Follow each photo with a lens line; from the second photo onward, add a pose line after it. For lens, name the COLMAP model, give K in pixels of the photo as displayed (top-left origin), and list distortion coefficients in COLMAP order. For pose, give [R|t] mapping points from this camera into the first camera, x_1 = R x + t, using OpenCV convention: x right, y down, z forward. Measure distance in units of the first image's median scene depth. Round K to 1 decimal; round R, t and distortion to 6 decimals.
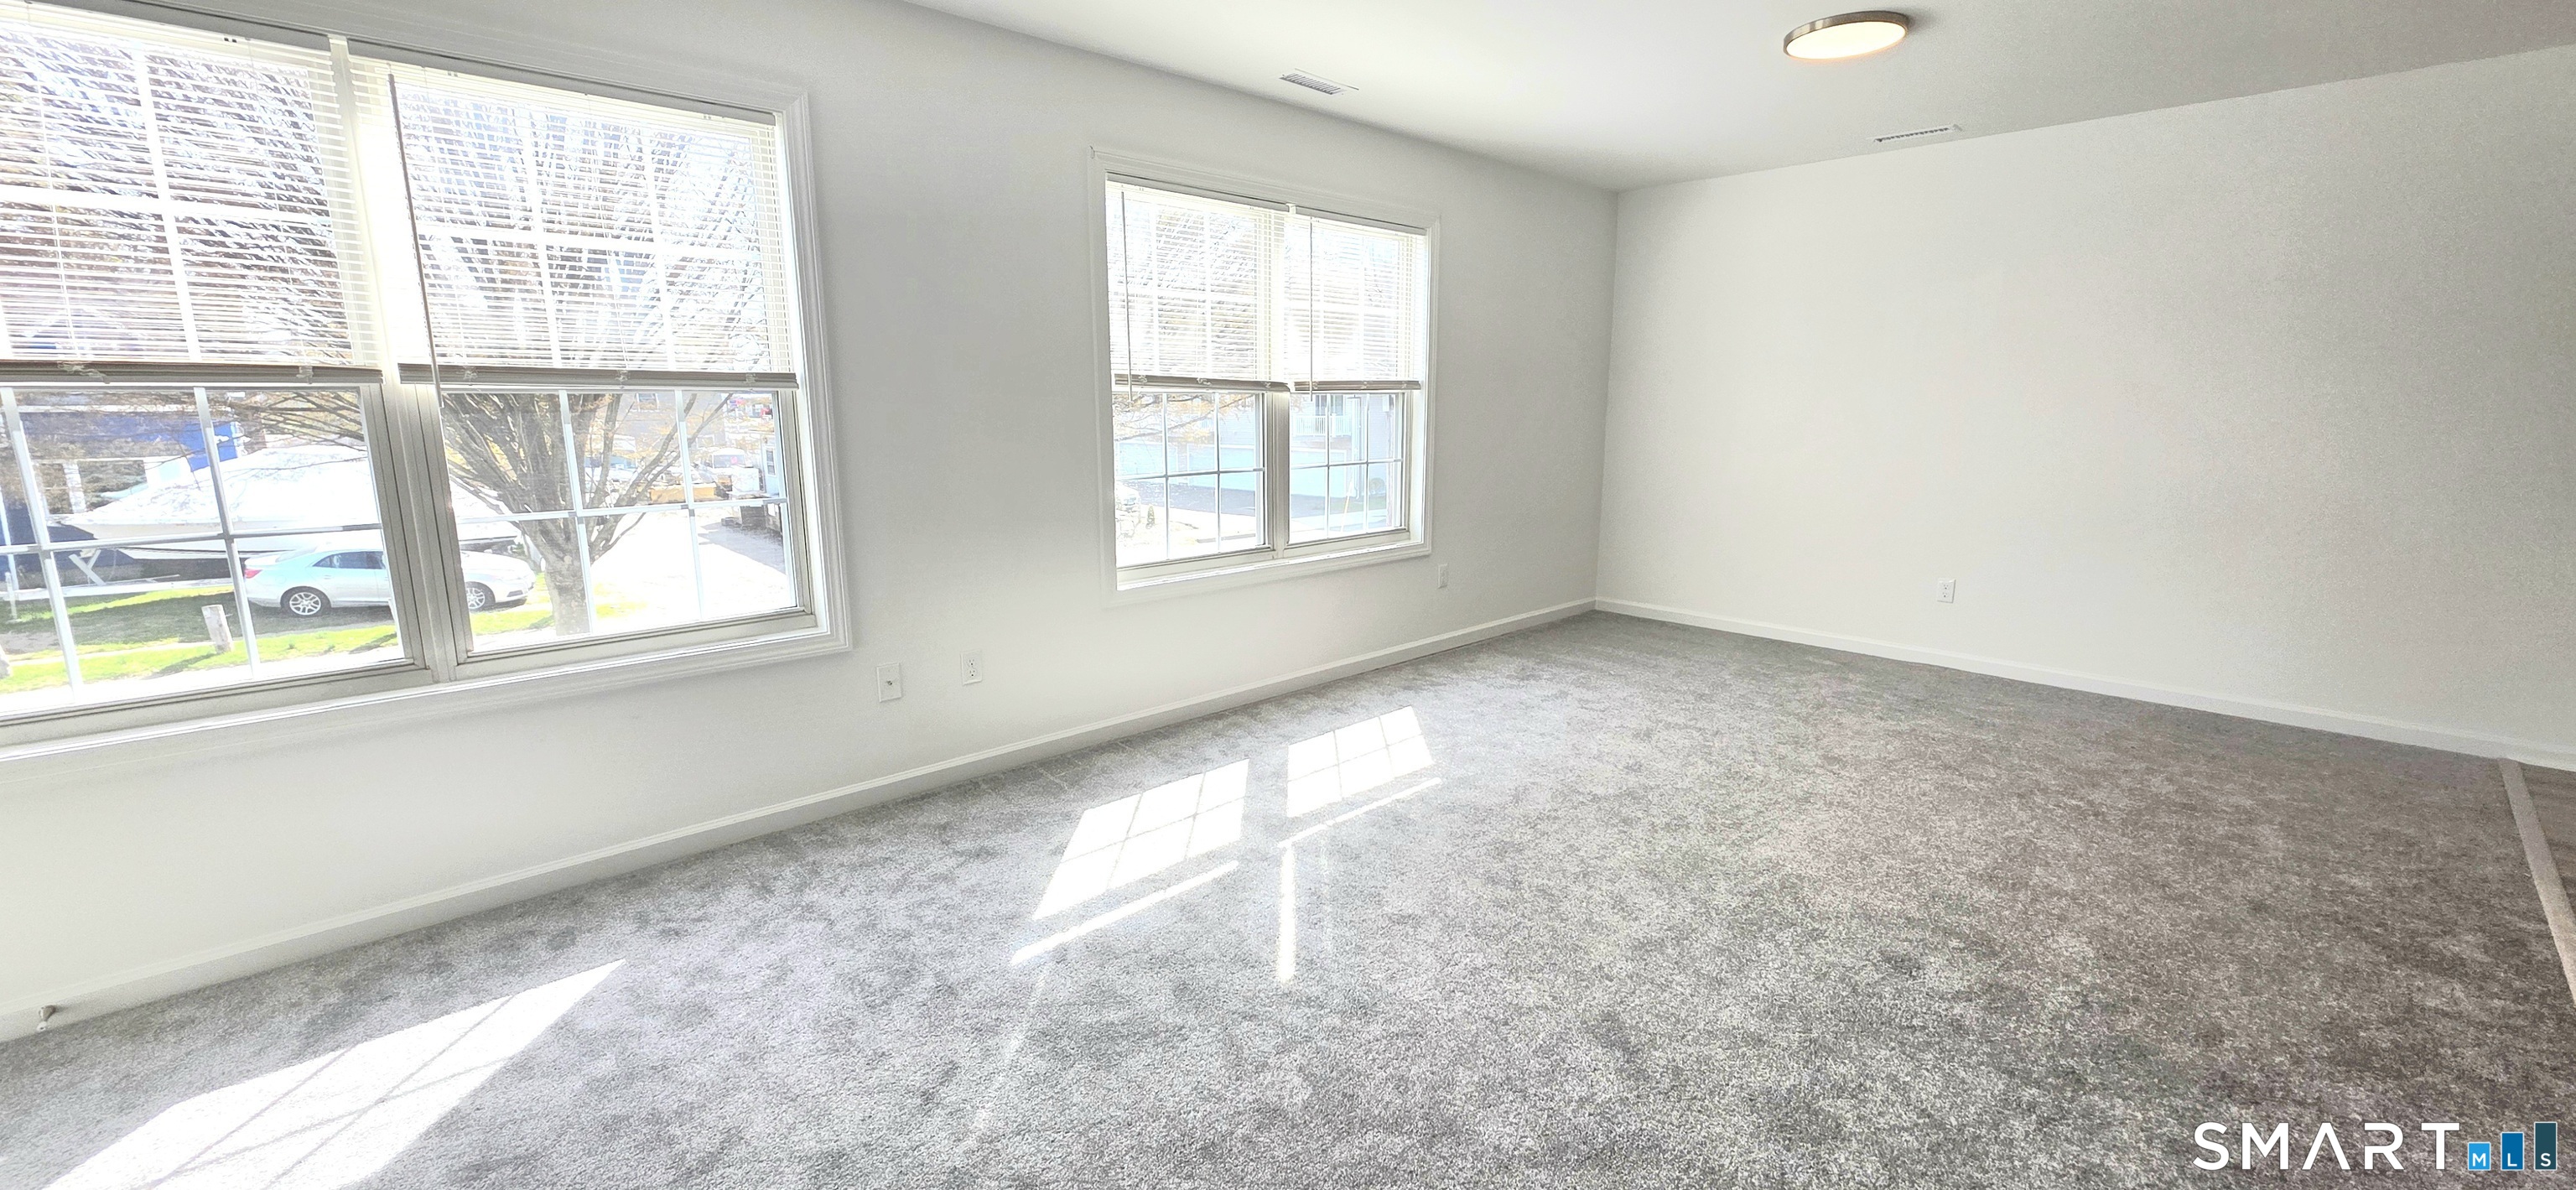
lens RADIAL K [[1020.6, 0, 1292.2], [0, 1020.6, 584.4], [0, 0, 1]] dist [0.004308, 0.000550]
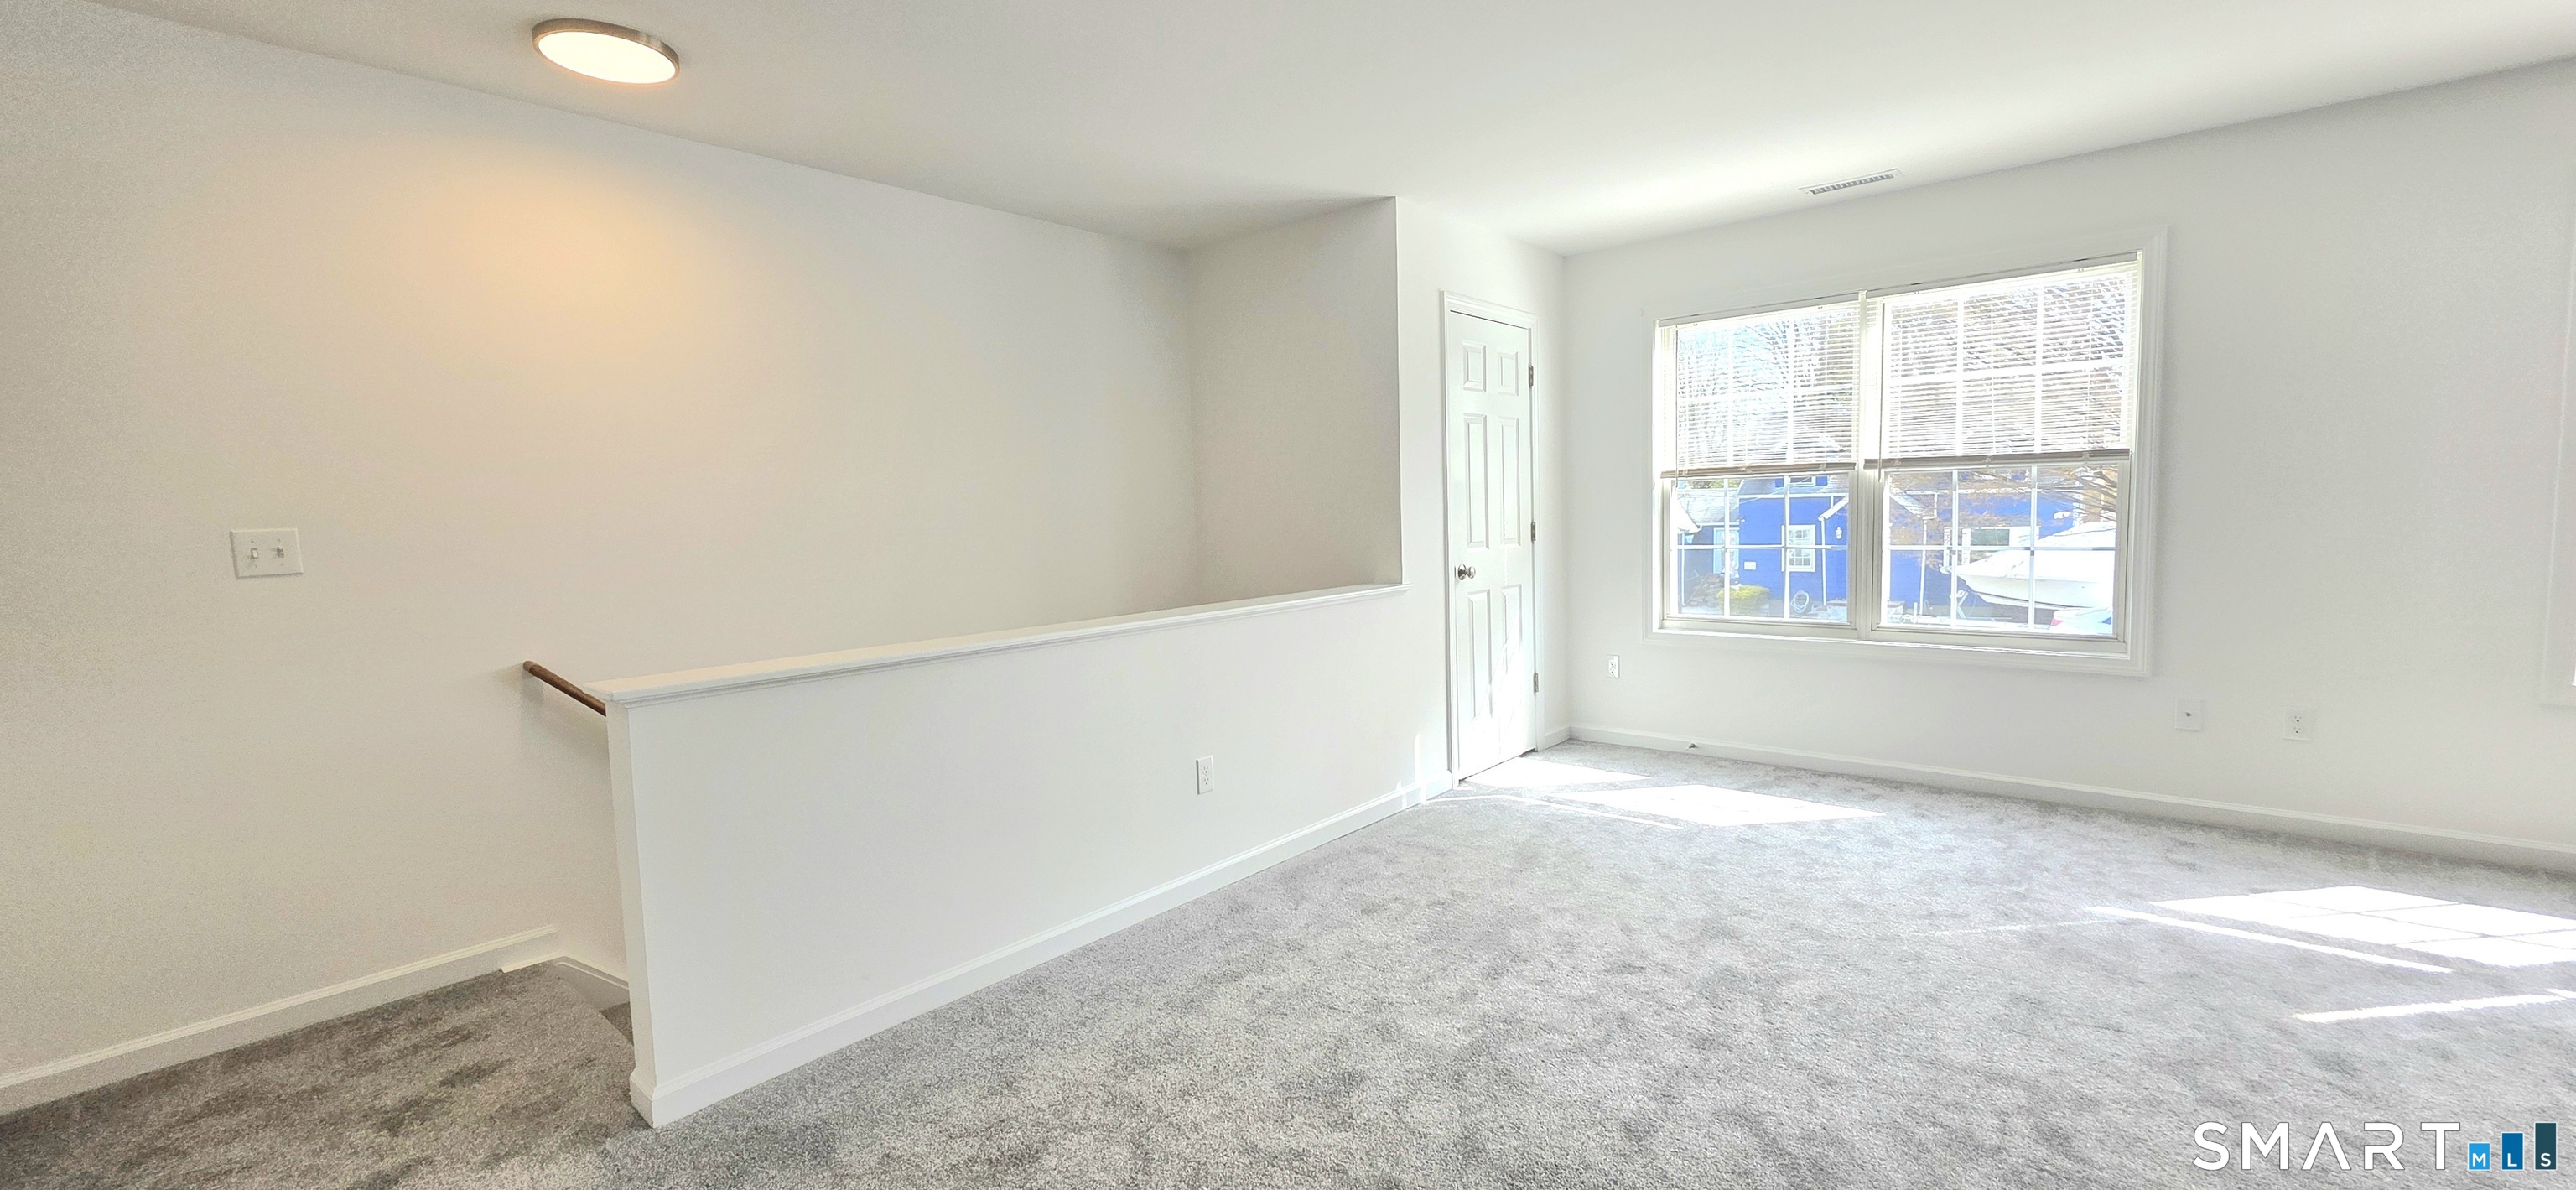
lens RADIAL K [[1020.6, 0, 1291.5], [0, 1020.6, 592.1], [0, 0, 1]] dist [0.004308, 0.000550]
pose [[0.082926, 0.081979, -0.993178, 0.843902], [-0.149525, 0.986352, 0.068931, 0.043810], [0.985274, 0.142789, 0.094052, -0.138554]]
